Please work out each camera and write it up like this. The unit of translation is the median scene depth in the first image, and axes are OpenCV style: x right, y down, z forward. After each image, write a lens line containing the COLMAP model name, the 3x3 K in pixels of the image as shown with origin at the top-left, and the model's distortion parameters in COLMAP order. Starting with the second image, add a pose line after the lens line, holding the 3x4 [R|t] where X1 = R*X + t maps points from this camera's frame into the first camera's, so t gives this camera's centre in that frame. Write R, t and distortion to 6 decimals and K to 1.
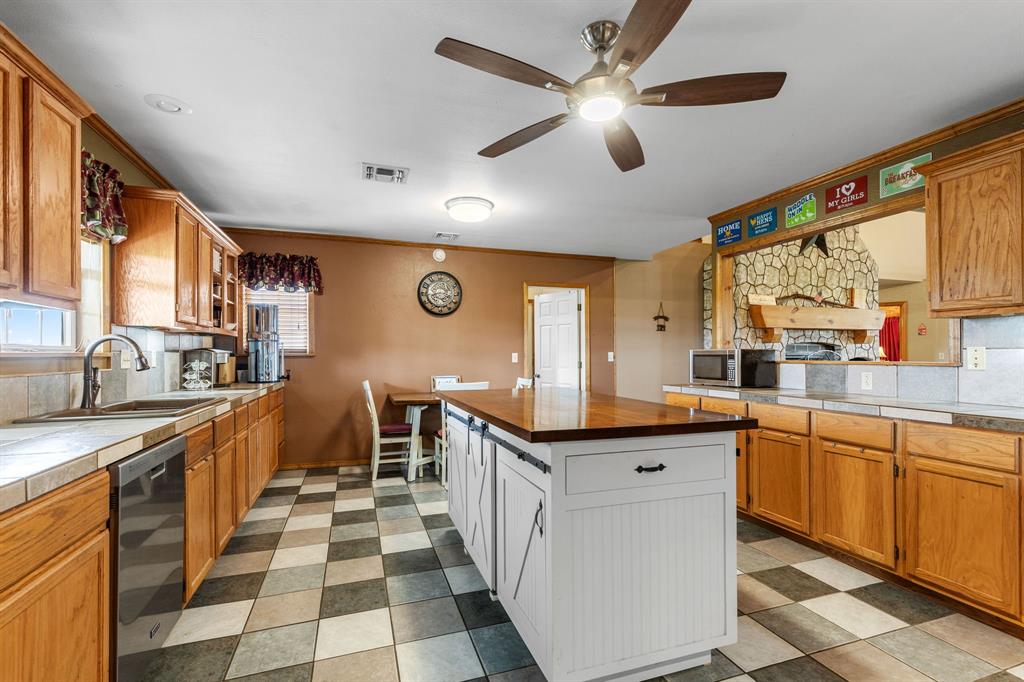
lens RADIAL K [[471.4, 0, 515.6], [0, 471.4, 348.4], [0, 0, 1]] dist [0.001014, 0.000649]
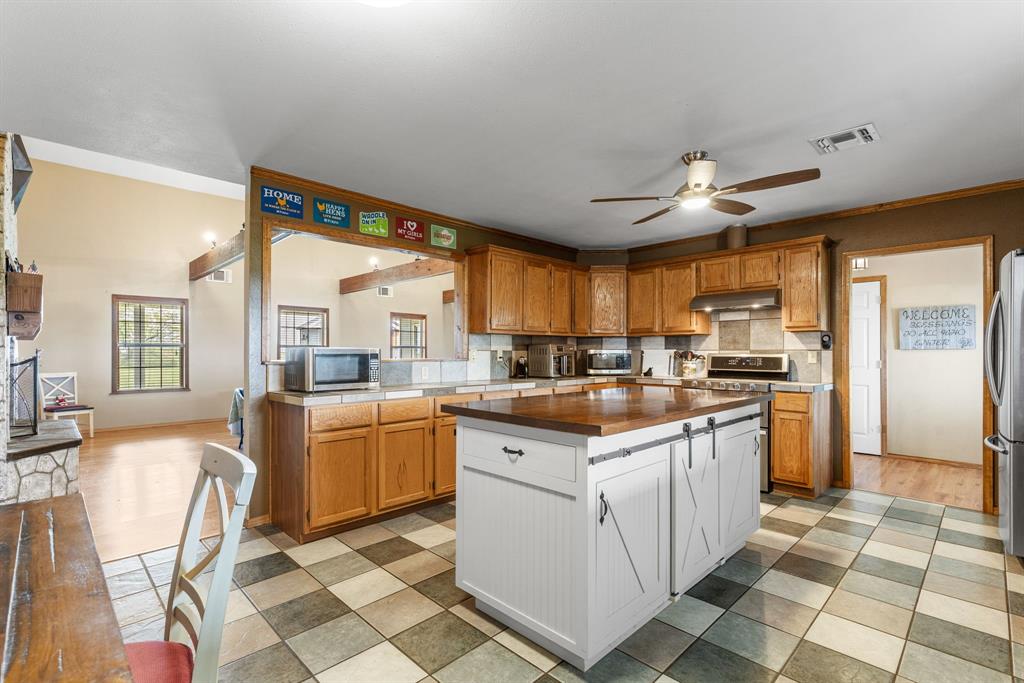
lens RADIAL K [[471.4, 0, 514.2], [0, 471.4, 348.6], [0, 0, 1]] dist [0.001014, 0.000649]
pose [[-0.434993, 0.006352, 0.900411, -0.316631], [-0.014719, 0.999791, -0.014163, 0.007221], [-0.900314, -0.019414, -0.434809, 0.712976]]
